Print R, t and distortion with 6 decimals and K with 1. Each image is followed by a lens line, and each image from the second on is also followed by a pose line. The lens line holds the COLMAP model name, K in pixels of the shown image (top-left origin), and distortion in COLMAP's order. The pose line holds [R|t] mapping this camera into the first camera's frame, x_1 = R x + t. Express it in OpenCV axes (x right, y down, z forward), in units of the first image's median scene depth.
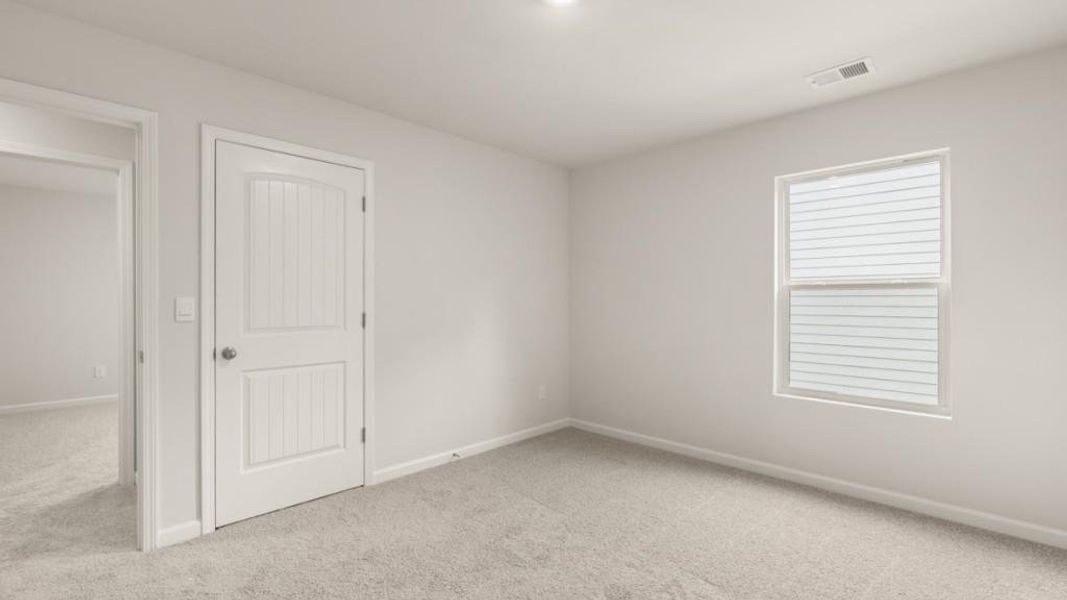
lens RADIAL K [[462.9, 0, 533.5], [0, 462.9, 300.0], [0, 0, 1]] dist [-0.002038, -0.000160]
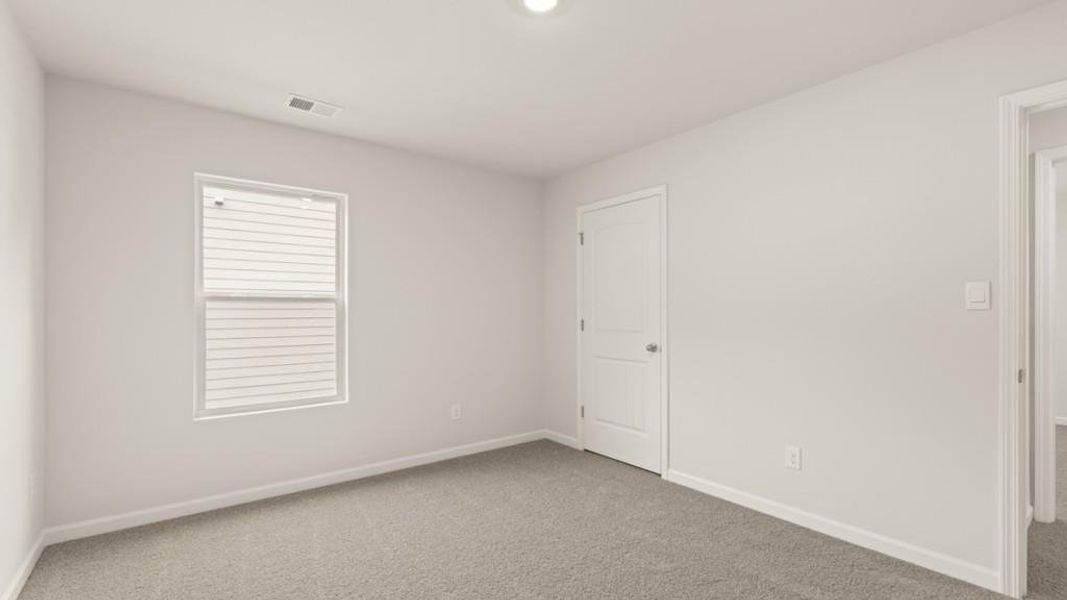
lens RADIAL K [[468.4, 0, 529.9], [0, 468.4, 313.9], [0, 0, 1]] dist [-0.010894, 0.000172]
pose [[0.137513, -0.003745, 0.990493, -0.287623], [0.002567, 0.999991, 0.003425, 0.001201], [-0.990497, 0.002071, 0.137521, 0.264279]]
